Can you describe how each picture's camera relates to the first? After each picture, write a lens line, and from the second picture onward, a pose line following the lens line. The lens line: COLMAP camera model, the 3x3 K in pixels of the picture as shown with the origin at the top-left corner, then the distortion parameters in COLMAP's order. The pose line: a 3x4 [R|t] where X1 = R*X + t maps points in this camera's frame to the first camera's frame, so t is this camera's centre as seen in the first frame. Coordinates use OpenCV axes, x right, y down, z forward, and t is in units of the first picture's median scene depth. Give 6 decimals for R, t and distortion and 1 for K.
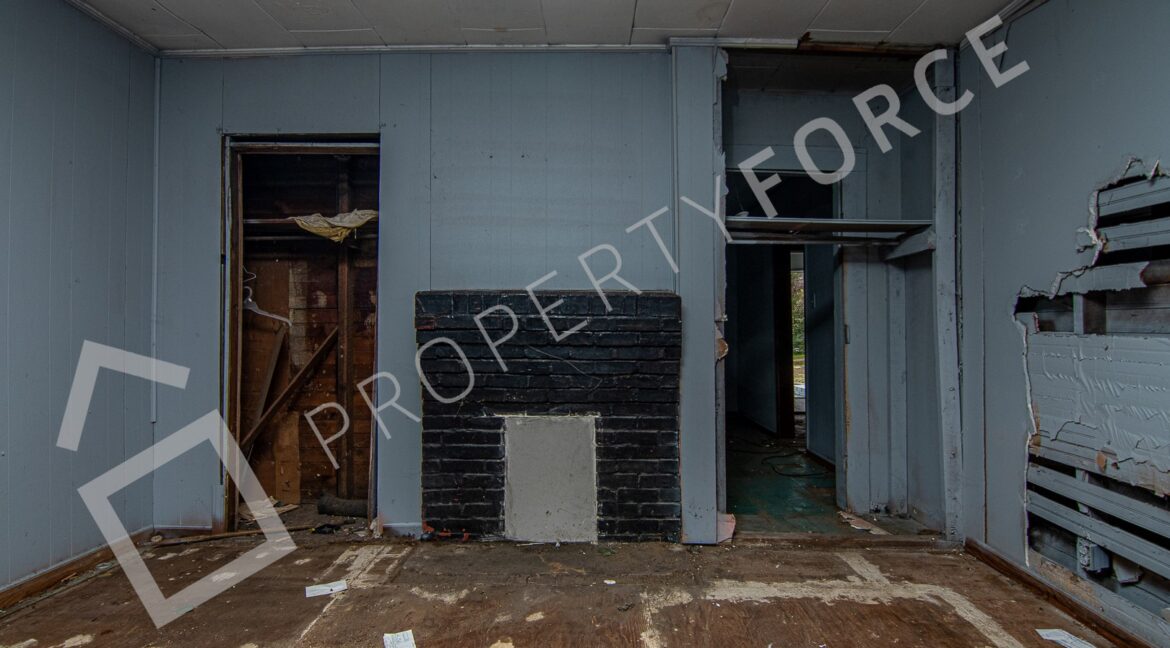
lens RADIAL K [[564.7, 0, 576.8], [0, 564.7, 320.9], [0, 0, 1]] dist [-0.013532, -0.006827]
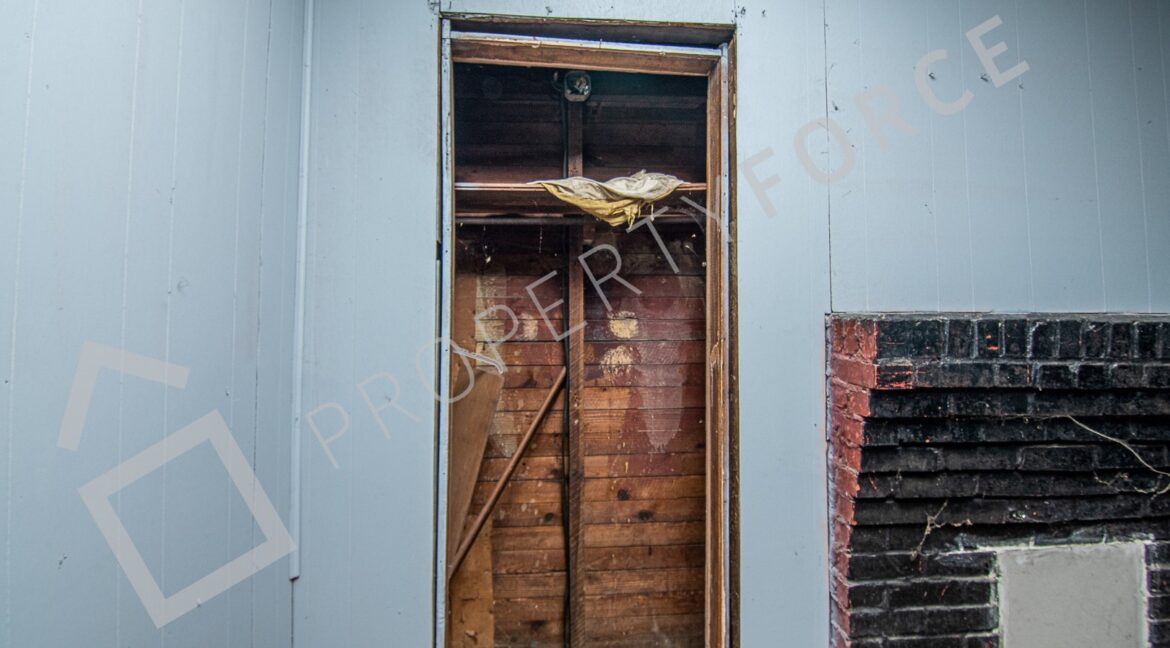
lens RADIAL K [[564.7, 0, 592.4], [0, 564.7, 322.8], [0, 0, 1]] dist [-0.013532, -0.006827]
pose [[0.997780, 0.000026, 0.066595, -0.542200], [0.002114, 0.999483, -0.032073, -0.028698], [-0.066561, 0.032143, 0.997264, 0.492857]]
